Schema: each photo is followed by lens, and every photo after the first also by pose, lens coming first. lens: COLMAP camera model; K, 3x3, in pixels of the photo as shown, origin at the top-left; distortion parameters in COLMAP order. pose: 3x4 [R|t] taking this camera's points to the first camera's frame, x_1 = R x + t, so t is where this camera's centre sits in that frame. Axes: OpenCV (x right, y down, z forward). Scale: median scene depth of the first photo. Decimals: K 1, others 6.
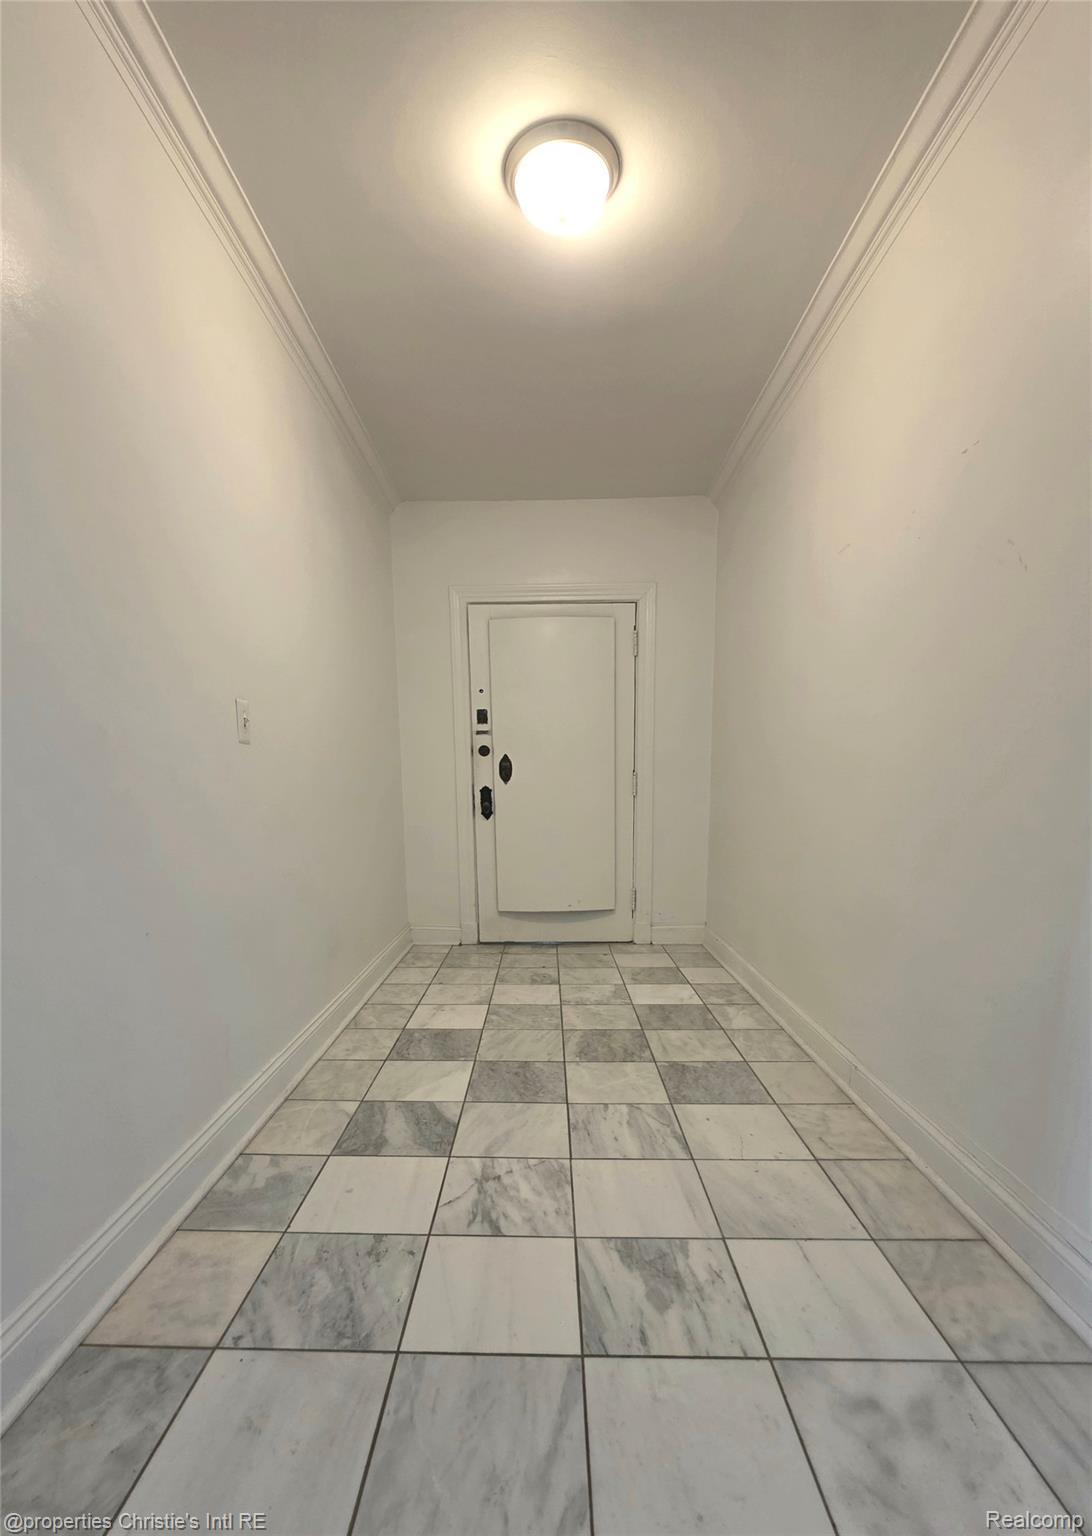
lens RADIAL K [[702.8, 0, 525.6], [0, 702.8, 768.5], [0, 0, 1]] dist [0.000050, 0.000018]
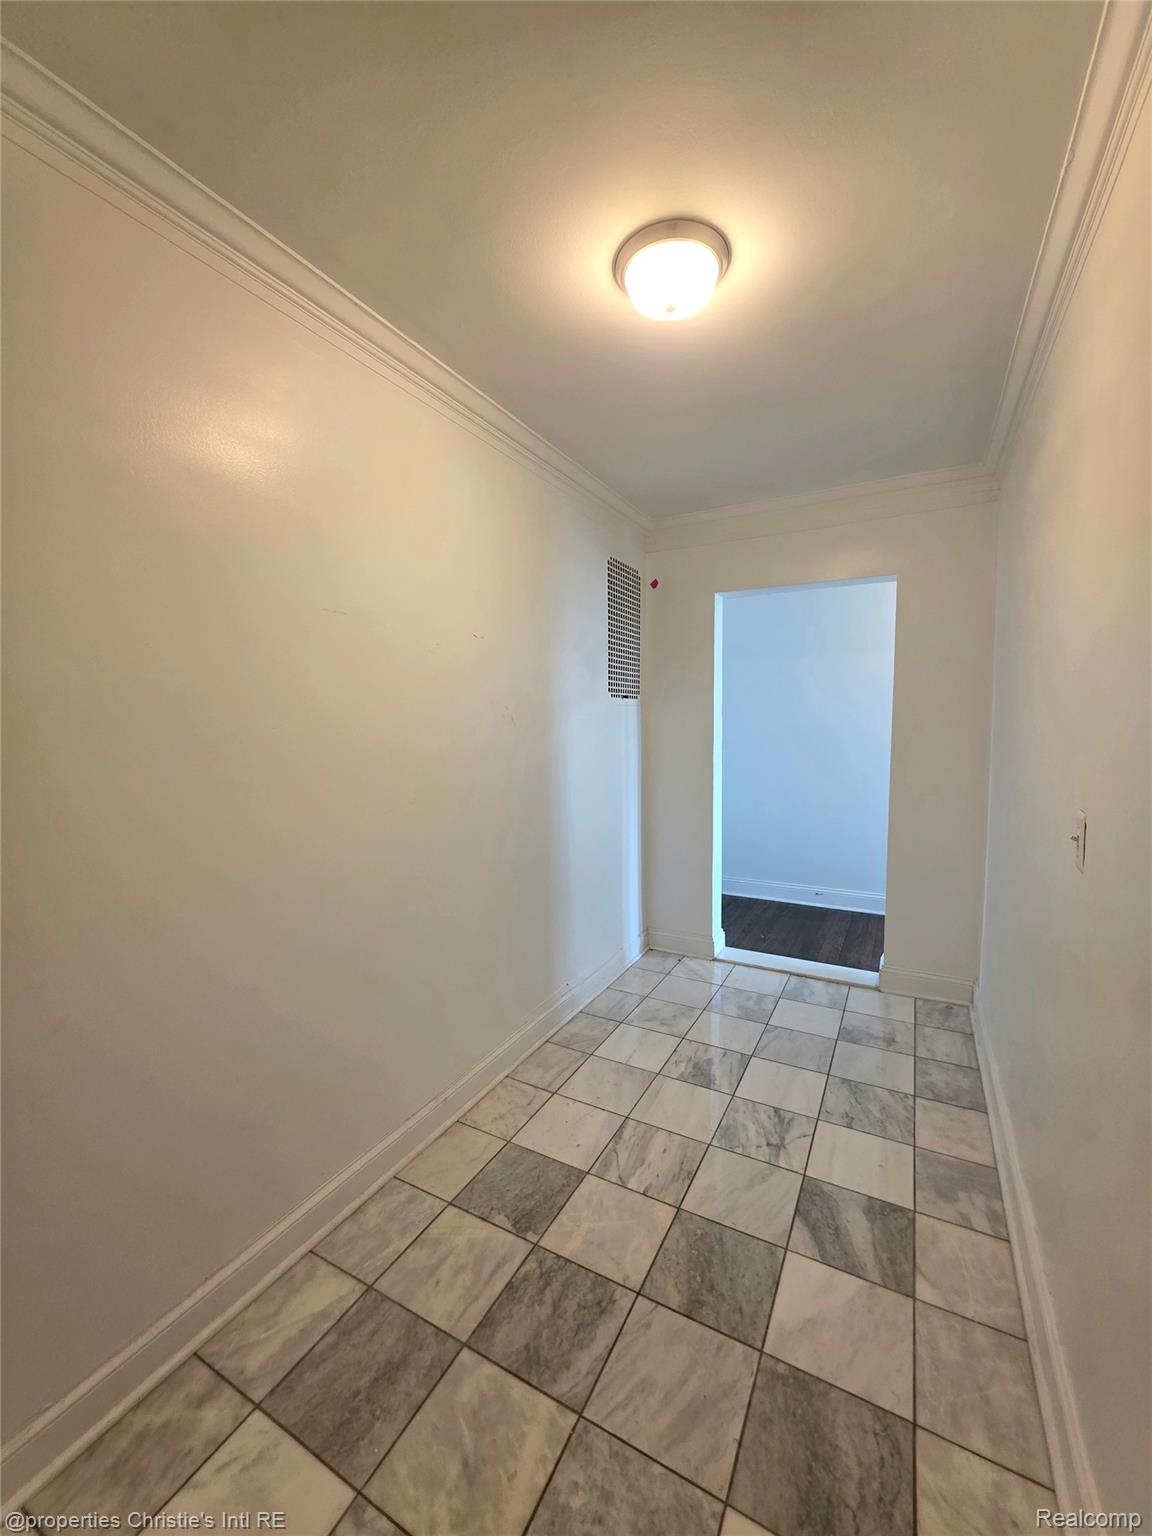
lens RADIAL K [[617.5, 0, 576.0], [0, 617.5, 768.0], [0, 0, 1]] dist [0.000409, 0.000323]
pose [[-0.891405, -0.022544, 0.452647, -0.211964], [0.004600, 0.998261, 0.058777, -0.221770], [-0.453185, 0.054476, -0.889751, 1.981803]]
